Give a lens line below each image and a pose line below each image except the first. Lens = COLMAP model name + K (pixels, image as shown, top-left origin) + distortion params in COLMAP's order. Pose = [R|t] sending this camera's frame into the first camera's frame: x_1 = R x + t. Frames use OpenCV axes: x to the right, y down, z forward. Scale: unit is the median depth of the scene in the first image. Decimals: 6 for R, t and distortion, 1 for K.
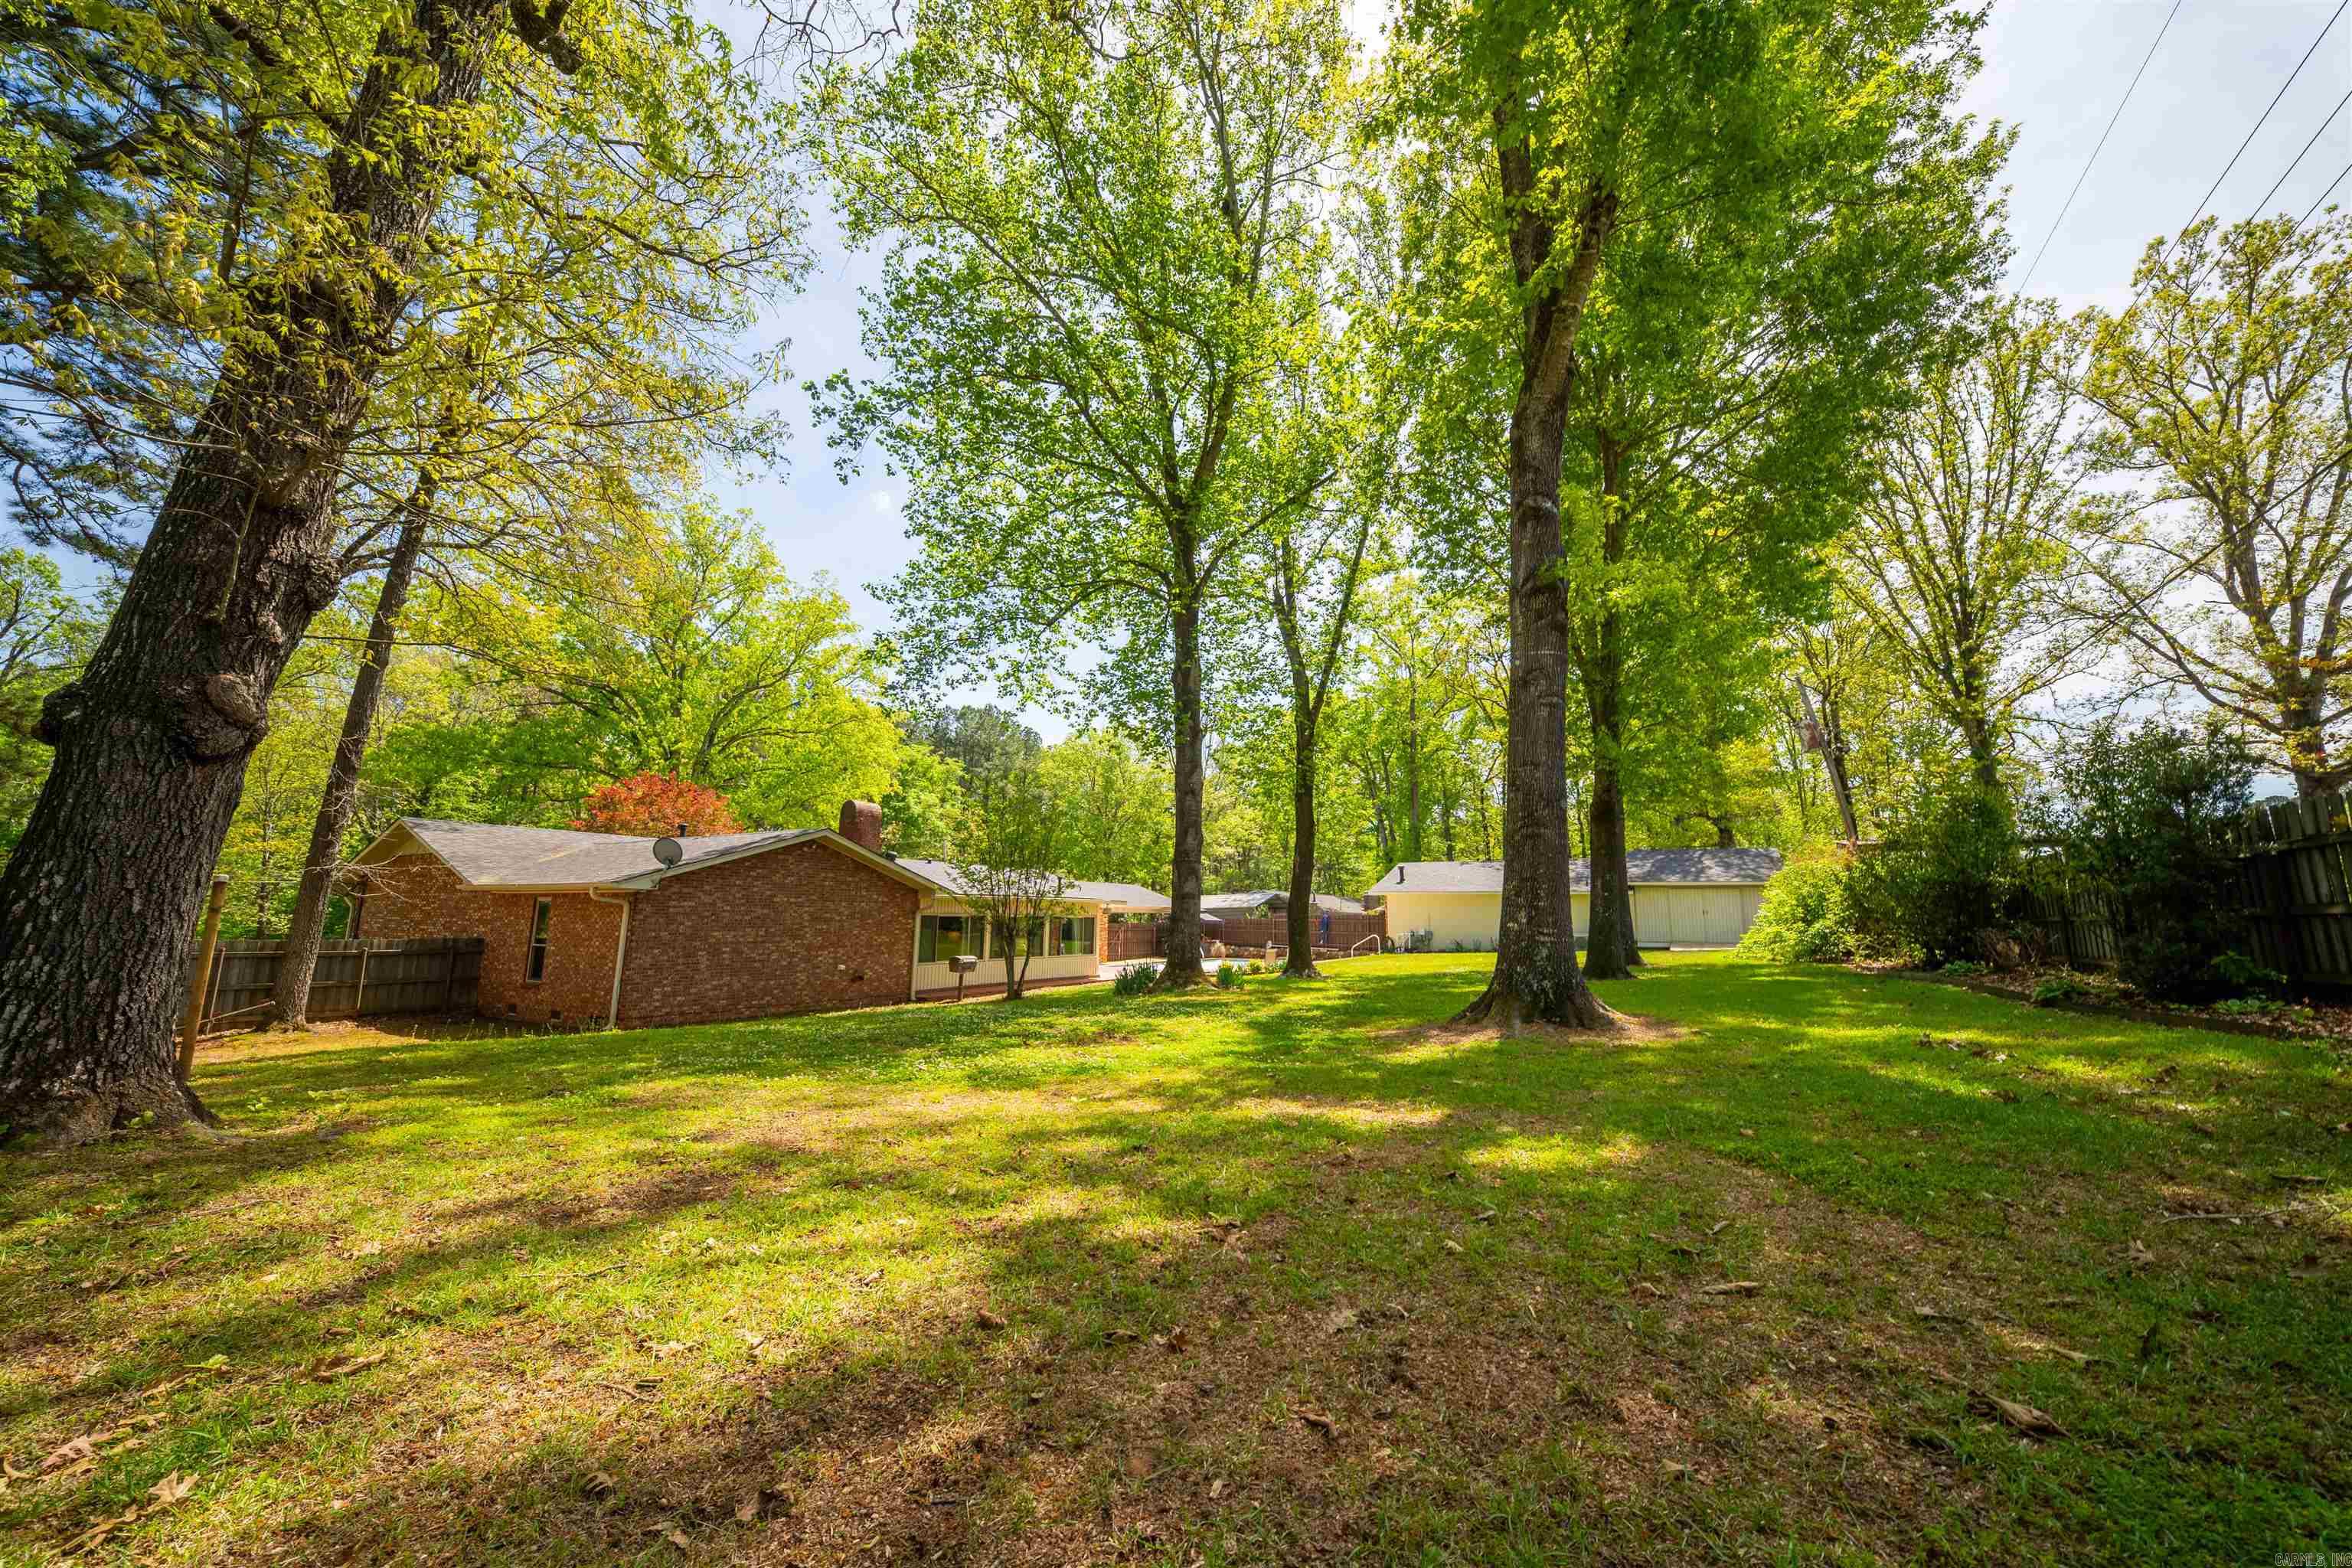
lens RADIAL K [[815.7, 0, 1176.0], [0, 815.7, 784.0], [0, 0, 1]] dist [0.000268, -0.000006]
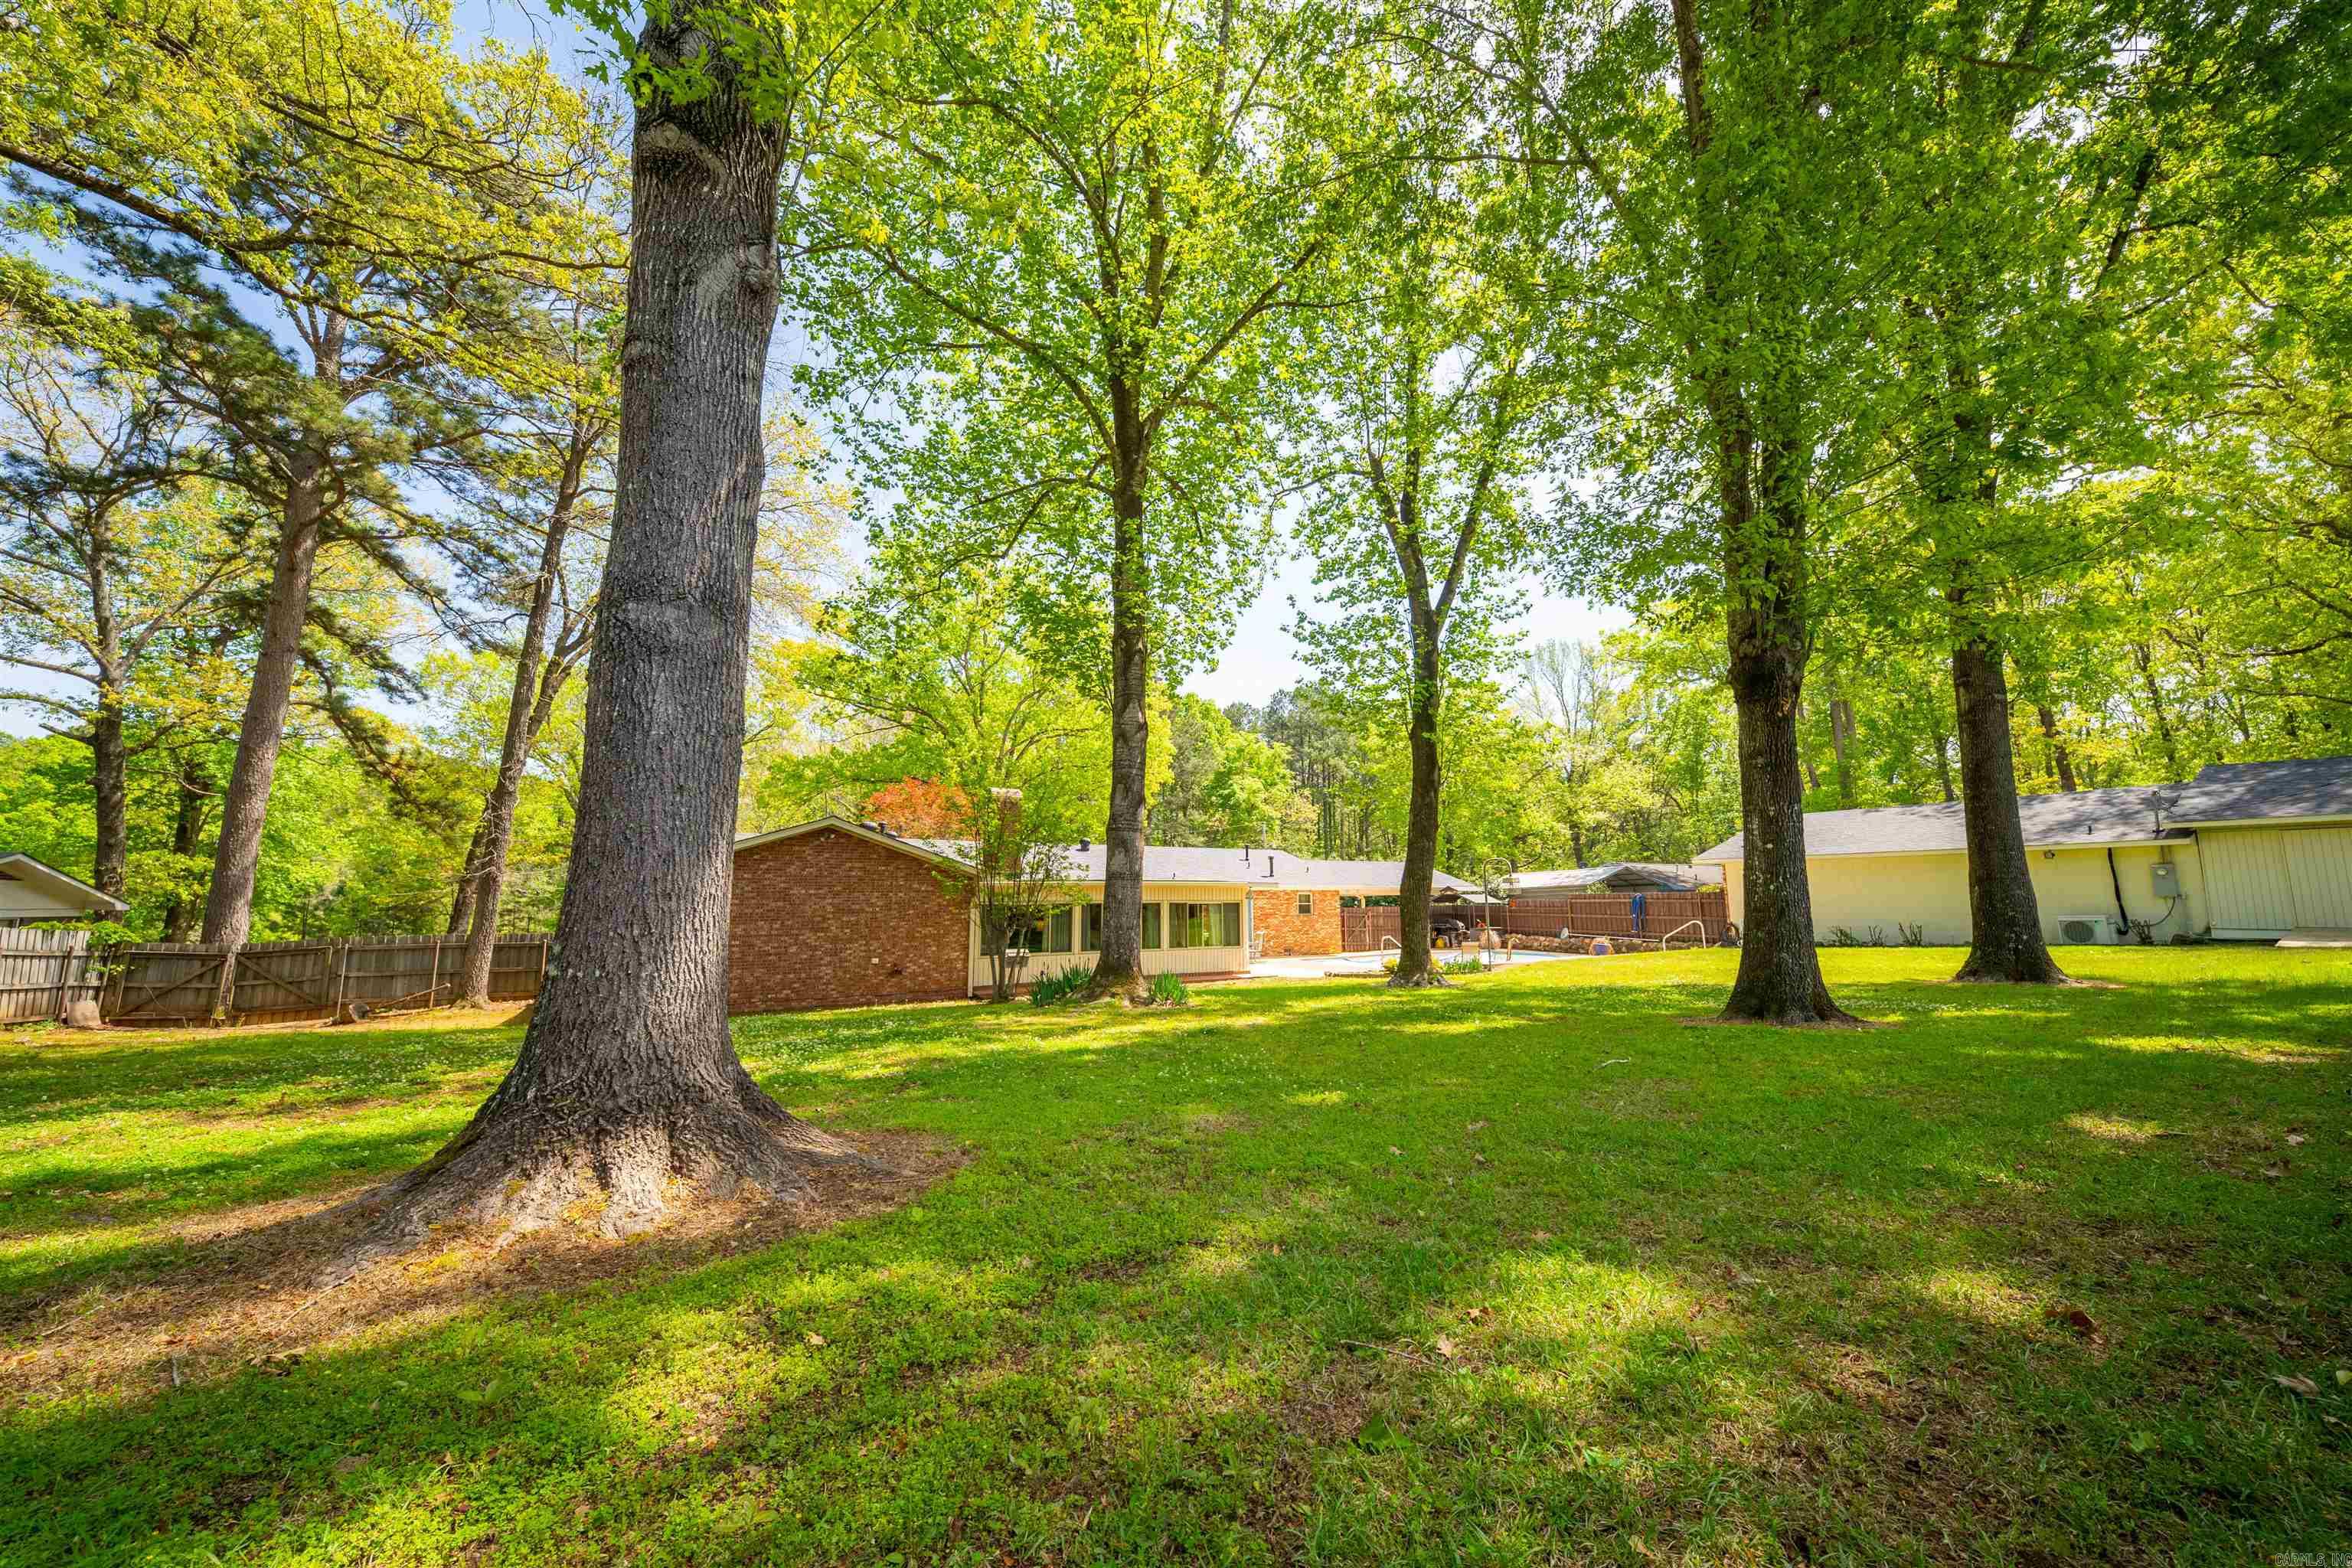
lens RADIAL K [[833.6, 0, 1176.0], [0, 833.6, 784.0], [0, 0, 1]] dist [-0.001047, -0.000093]
pose [[0.863879, -0.087977, -0.495957, 0.247562], [0.098944, 0.995084, -0.004173, 0.027227], [0.493886, -0.045467, 0.868337, 0.155279]]
